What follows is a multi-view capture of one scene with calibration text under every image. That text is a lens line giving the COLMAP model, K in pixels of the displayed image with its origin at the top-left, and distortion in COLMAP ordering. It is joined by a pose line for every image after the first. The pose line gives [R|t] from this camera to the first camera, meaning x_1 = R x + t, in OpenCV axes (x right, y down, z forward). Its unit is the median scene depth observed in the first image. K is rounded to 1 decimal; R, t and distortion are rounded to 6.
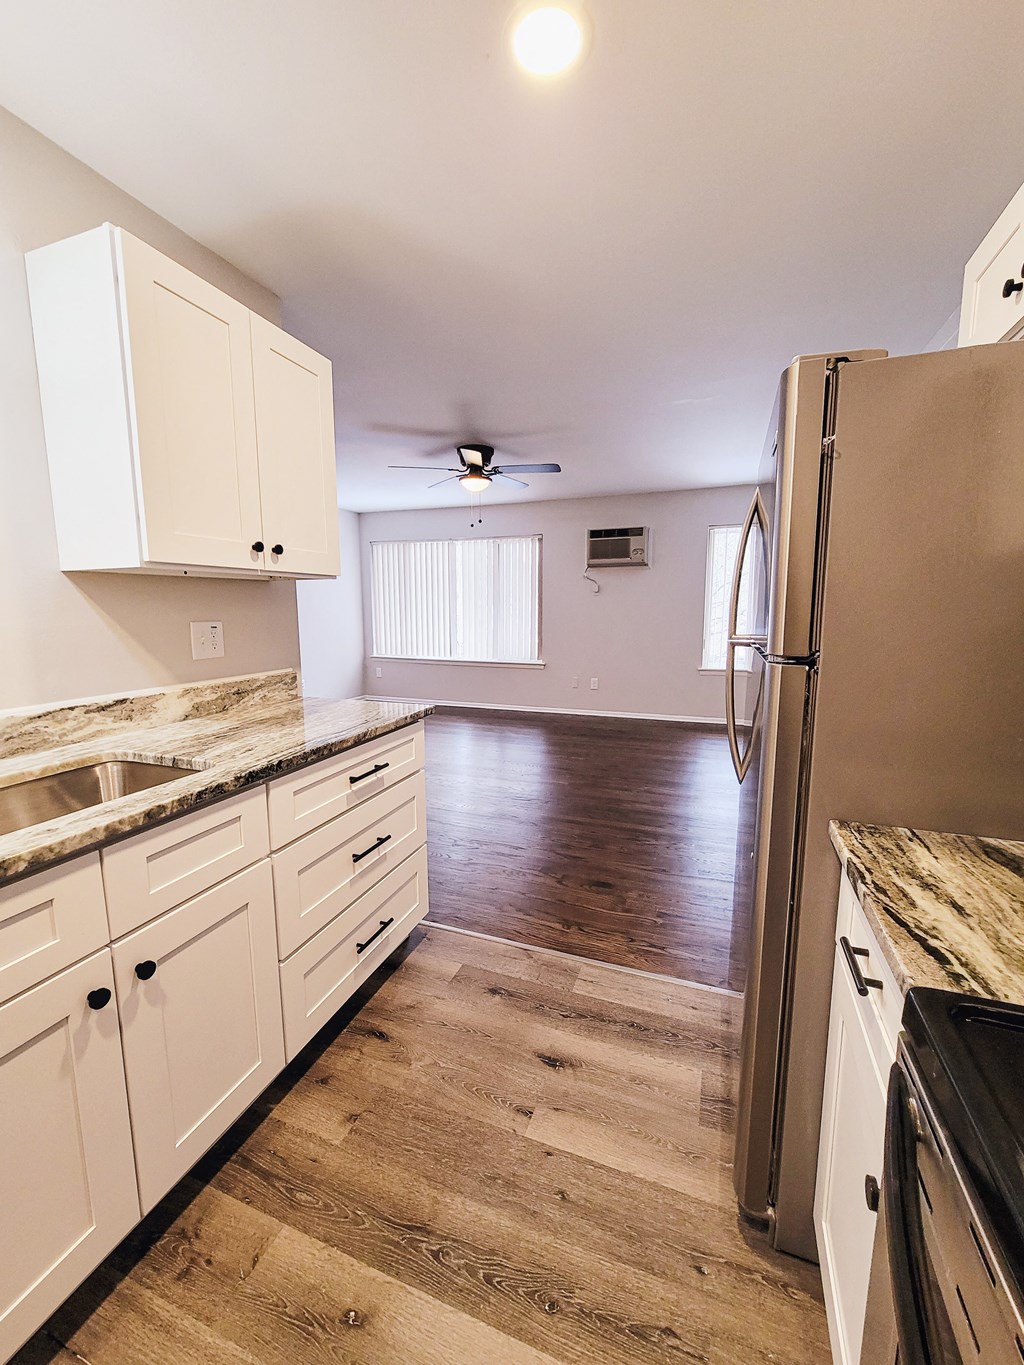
lens RADIAL K [[557.7, 0, 508.2], [0, 557.7, 682.4], [0, 0, 1]] dist [-0.003609, 0.000601]
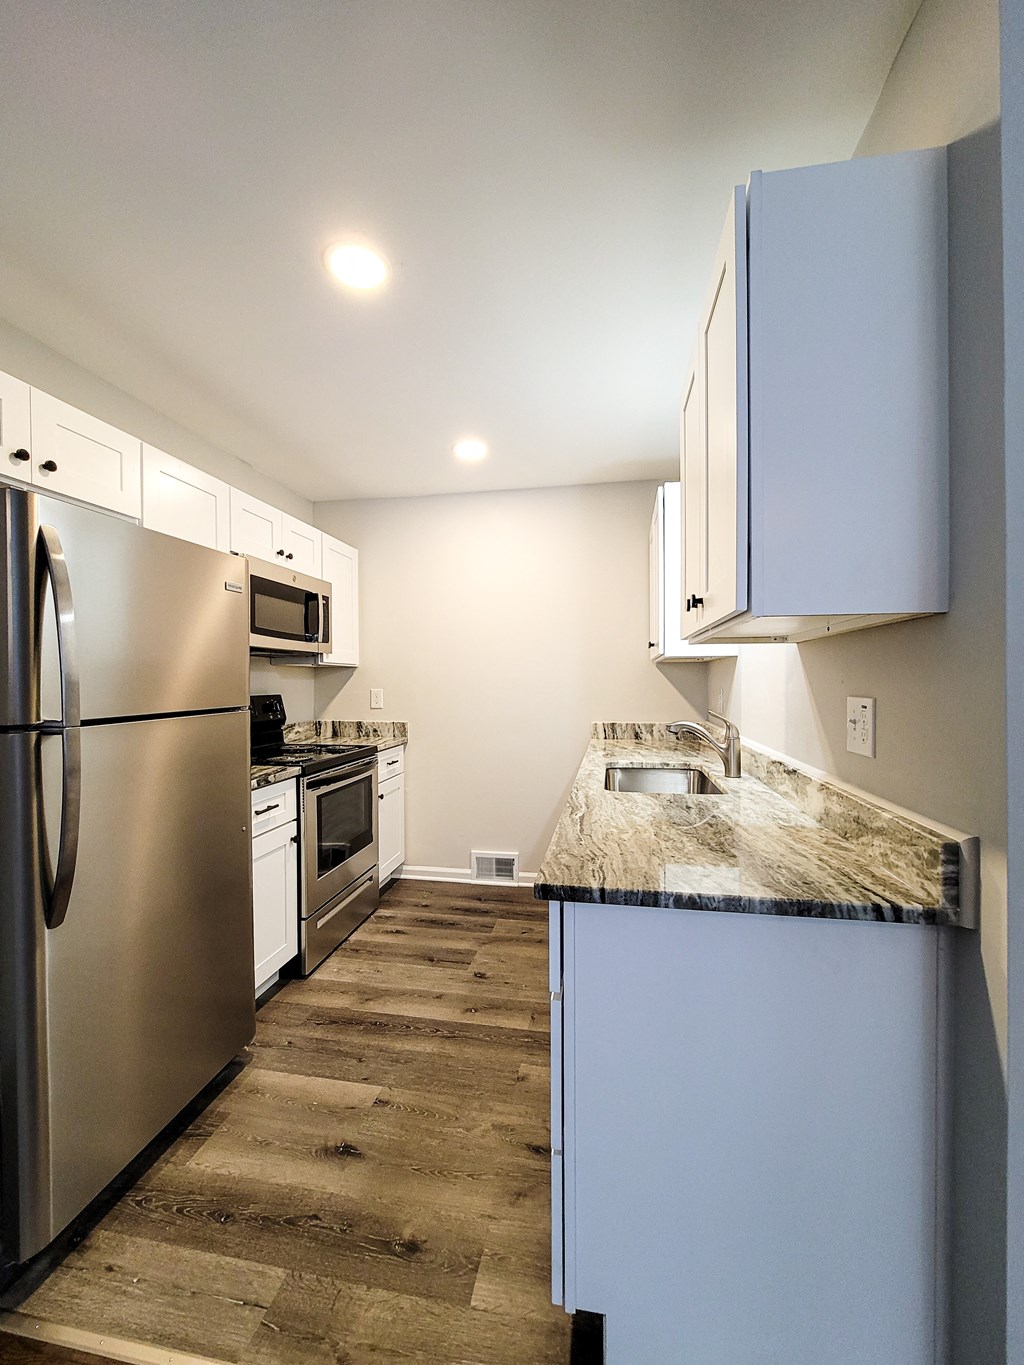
lens RADIAL K [[557.7, 0, 508.2], [0, 557.7, 682.4], [0, 0, 1]] dist [-0.003609, 0.000601]
pose [[-0.984966, 0.010224, -0.172446, -0.038935], [-0.013733, 0.990453, 0.137163, -0.259398], [0.172202, 0.137470, -0.975422, 1.935002]]
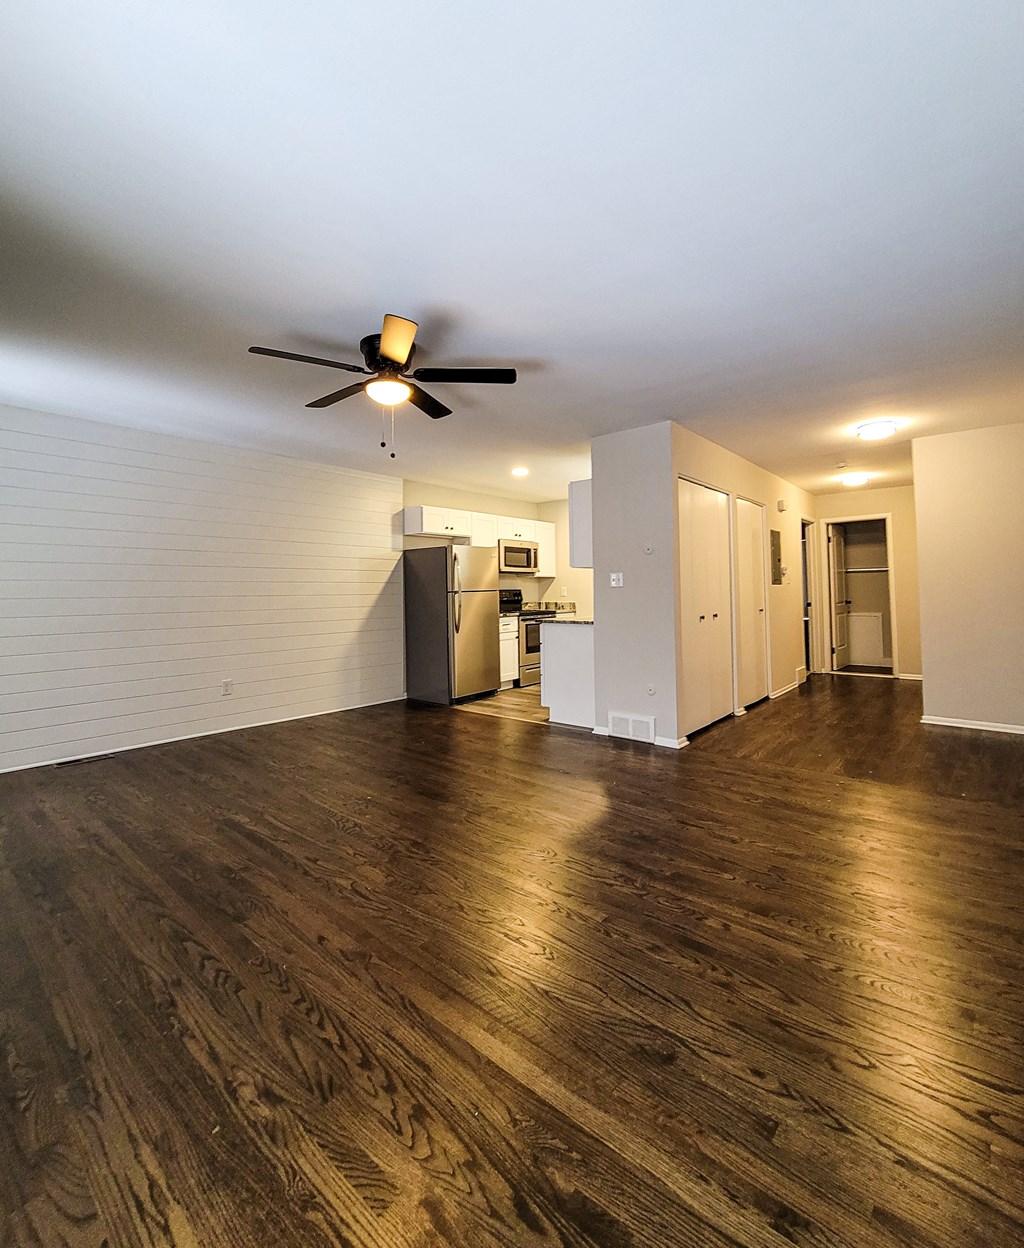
lens RADIAL K [[557.4, 0, 510.2], [0, 557.4, 573.9], [0, 0, 1]] dist [-0.001603, 0.000185]
pose [[-0.940850, 0.029538, 0.337532, -1.185229], [0.066124, 0.993045, 0.097416, -0.555926], [-0.332307, 0.113973, -0.936260, 4.519106]]
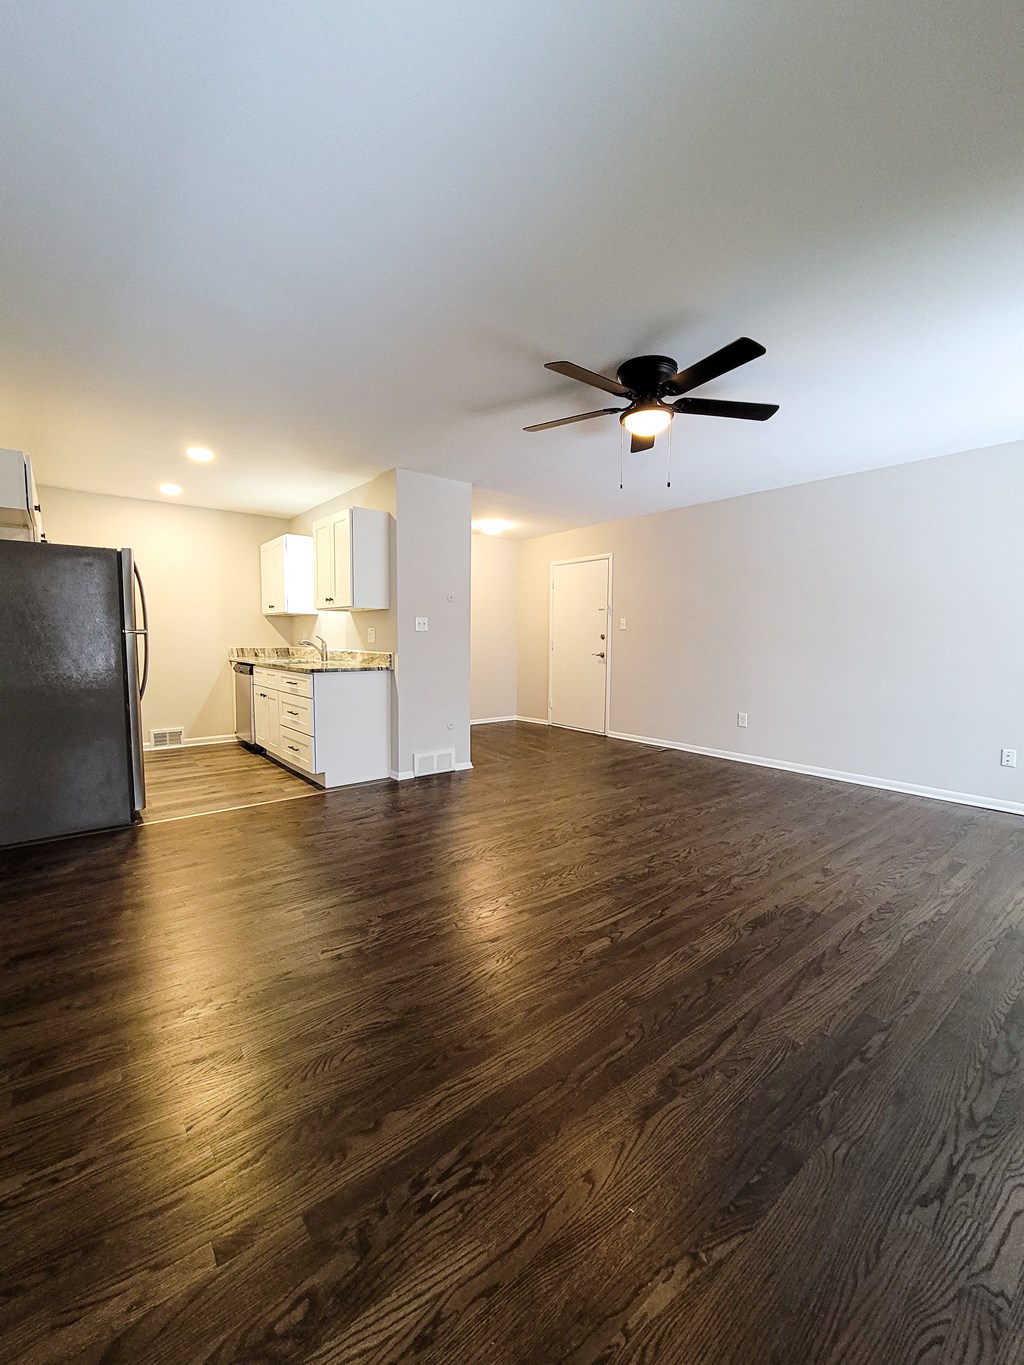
lens RADIAL K [[557.7, 0, 508.2], [0, 557.7, 682.4], [0, 0, 1]] dist [-0.003609, 0.000601]
pose [[-0.504227, 0.073052, -0.860476, 1.648313], [-0.122798, 0.980225, 0.155177, -0.413755], [0.854796, 0.183909, -0.485285, 3.469702]]
